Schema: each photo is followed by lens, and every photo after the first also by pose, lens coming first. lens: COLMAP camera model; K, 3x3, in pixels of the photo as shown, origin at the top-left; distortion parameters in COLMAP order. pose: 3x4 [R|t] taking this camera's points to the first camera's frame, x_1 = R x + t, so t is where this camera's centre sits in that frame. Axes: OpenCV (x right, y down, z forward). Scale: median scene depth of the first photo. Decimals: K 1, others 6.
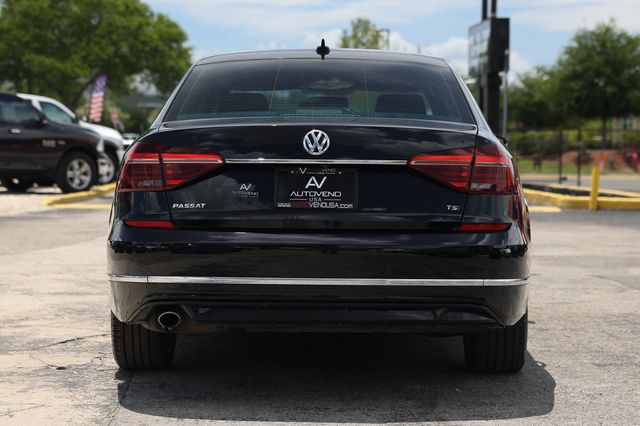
lens RADIAL K [[1251.7, 0, 320.0], [0, 1251.7, 213.0], [0, 0, 1]] dist [0.191669, 0.098819]
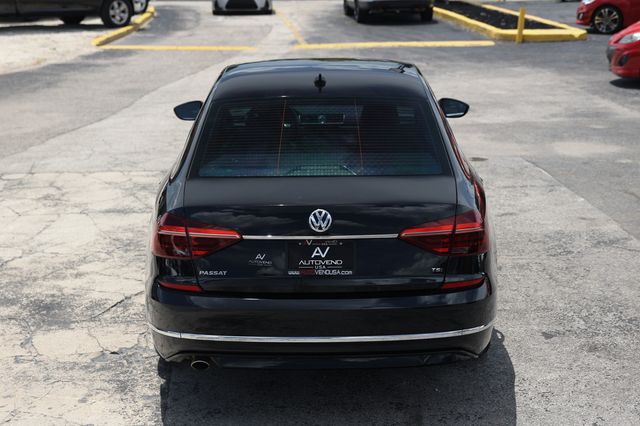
lens RADIAL K [[937.4, 0, 320.0], [0, 937.4, 213.0], [0, 0, 1]] dist [0.112393, -0.001681]
pose [[0.999737, -0.020370, 0.010522, -0.009720], [0.017820, 0.979145, 0.202380, -0.190065], [-0.014425, -0.202139, 0.979251, 0.118053]]
